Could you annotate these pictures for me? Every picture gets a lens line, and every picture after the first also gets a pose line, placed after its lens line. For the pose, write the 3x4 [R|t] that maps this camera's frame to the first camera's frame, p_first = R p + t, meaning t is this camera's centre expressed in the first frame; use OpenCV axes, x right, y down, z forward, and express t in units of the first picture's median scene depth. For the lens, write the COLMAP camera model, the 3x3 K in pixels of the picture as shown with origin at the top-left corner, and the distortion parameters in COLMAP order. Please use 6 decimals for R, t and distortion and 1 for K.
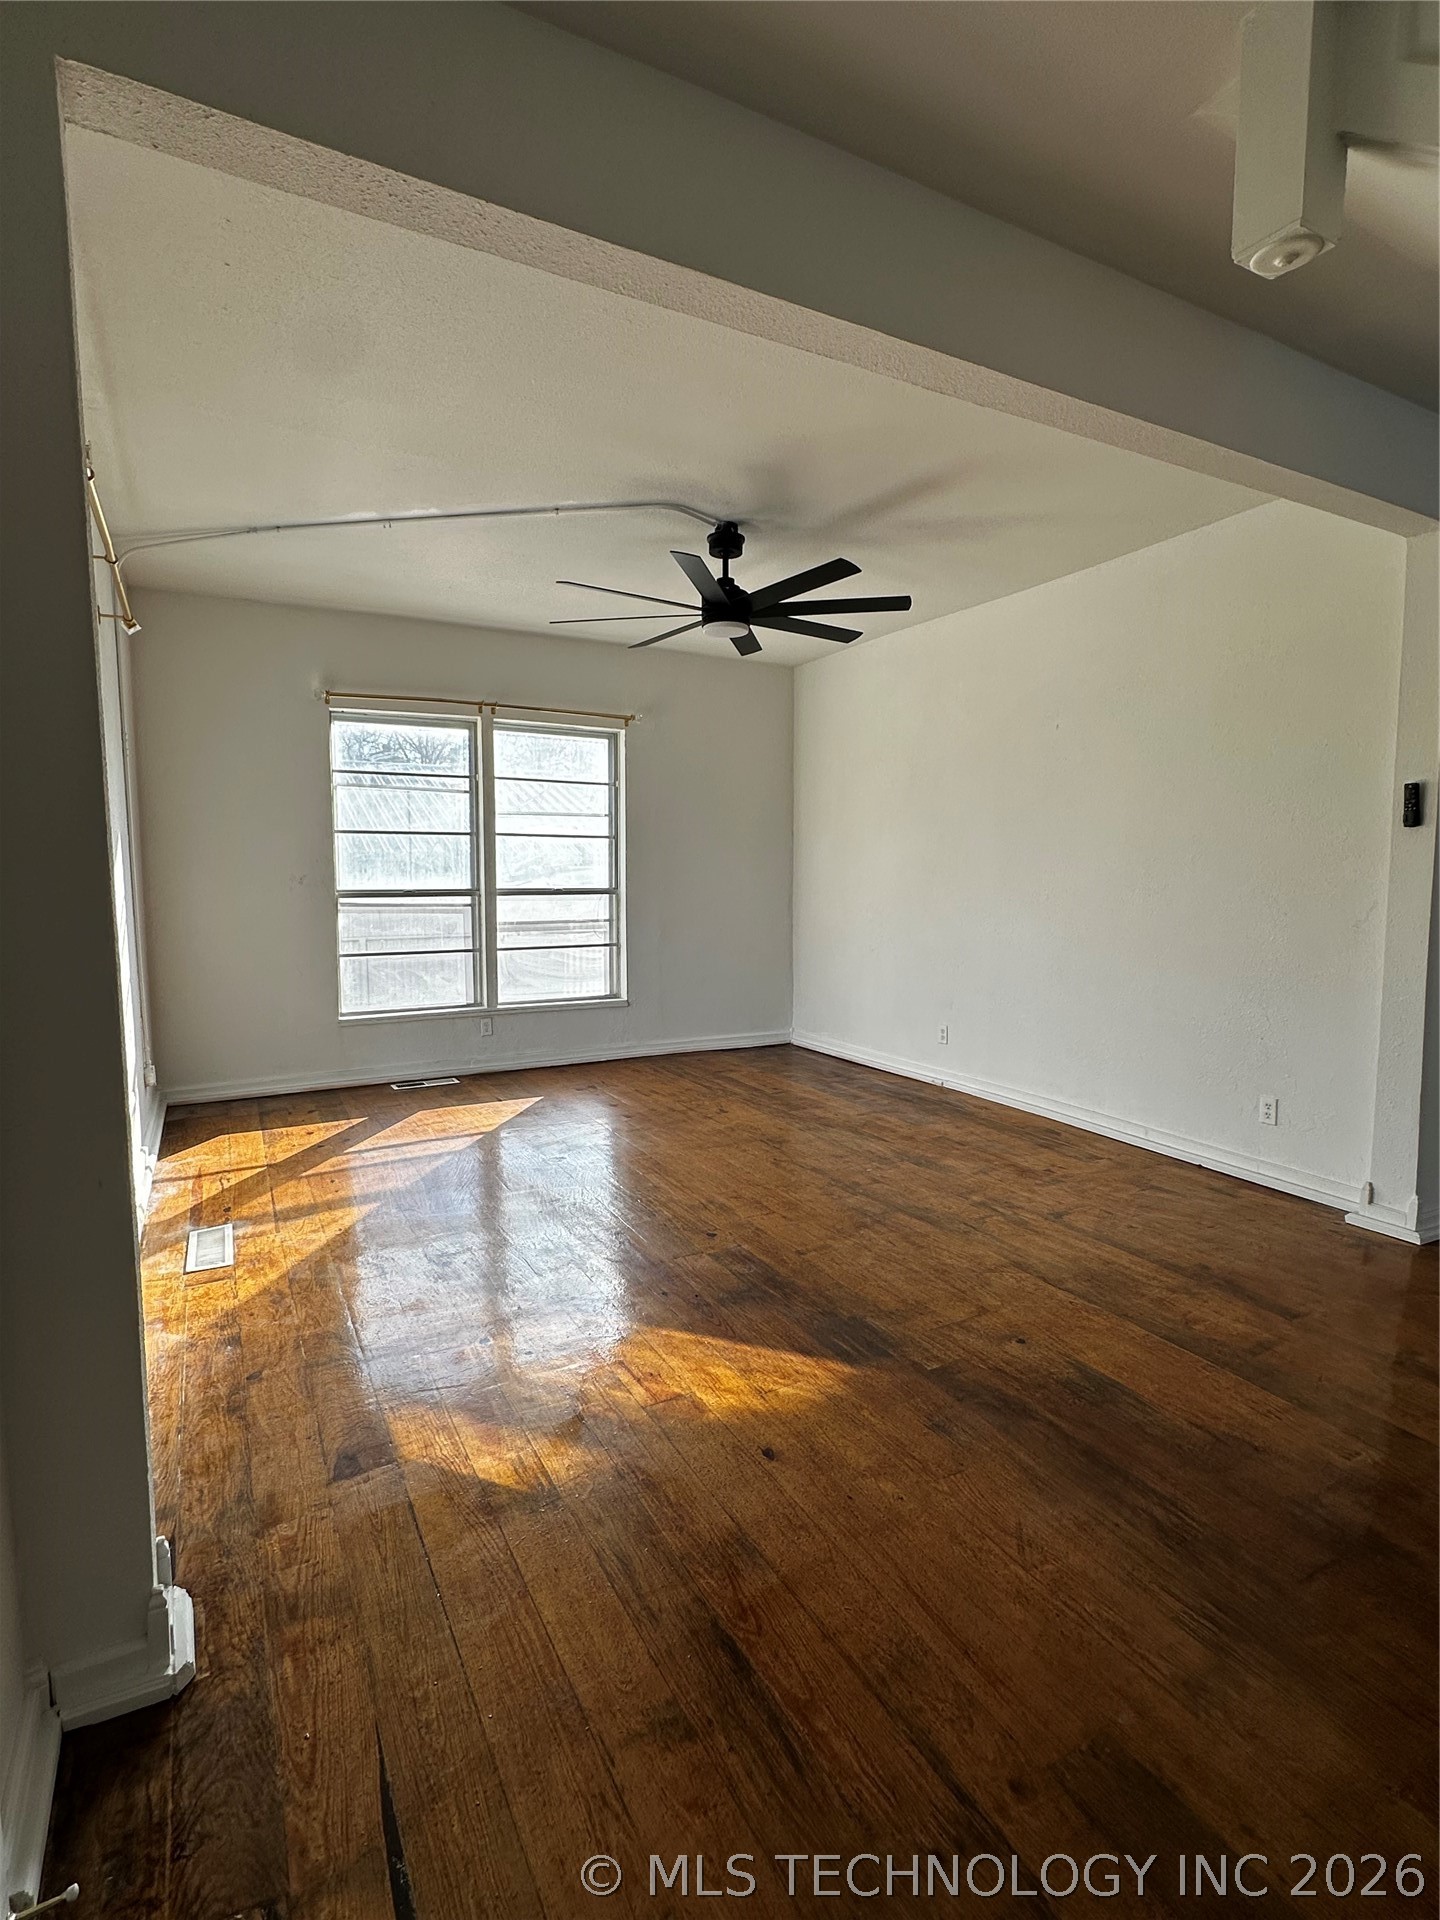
lens RADIAL K [[950.1, 0, 722.6], [0, 950.1, 960.4], [0, 0, 1]] dist [-0.000914, -0.000051]
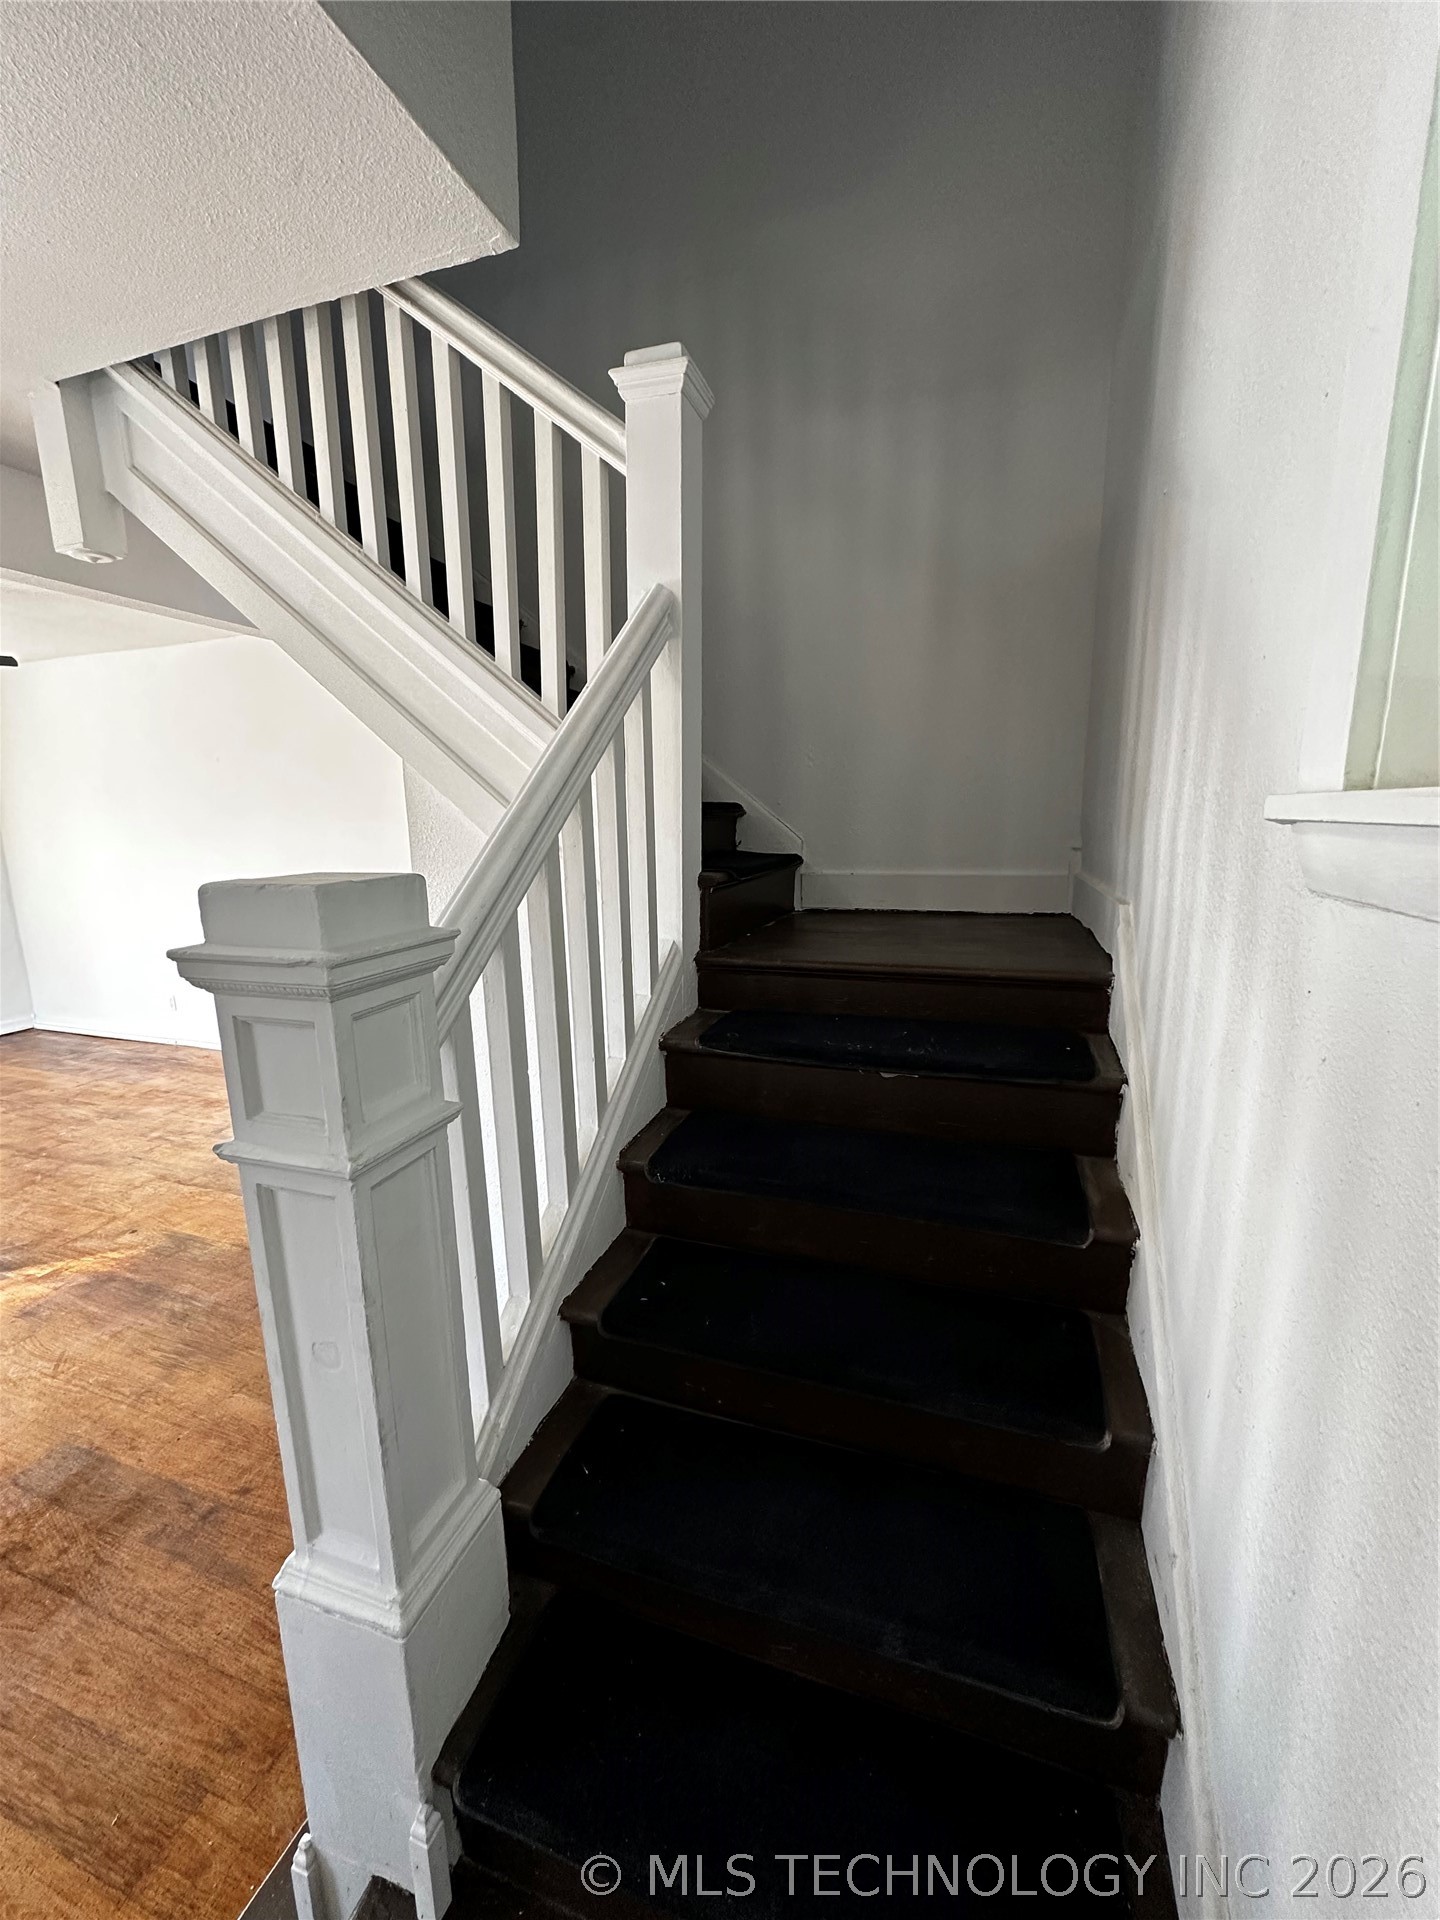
lens RADIAL K [[765.9, 0, 713.5], [0, 765.9, 959.6], [0, 0, 1]] dist [-0.003973, 0.000928]
pose [[0.750357, -0.131351, 0.647851, 0.181284], [0.078758, 0.990843, 0.109673, -0.044297], [-0.656324, -0.031270, 0.753831, -0.290648]]
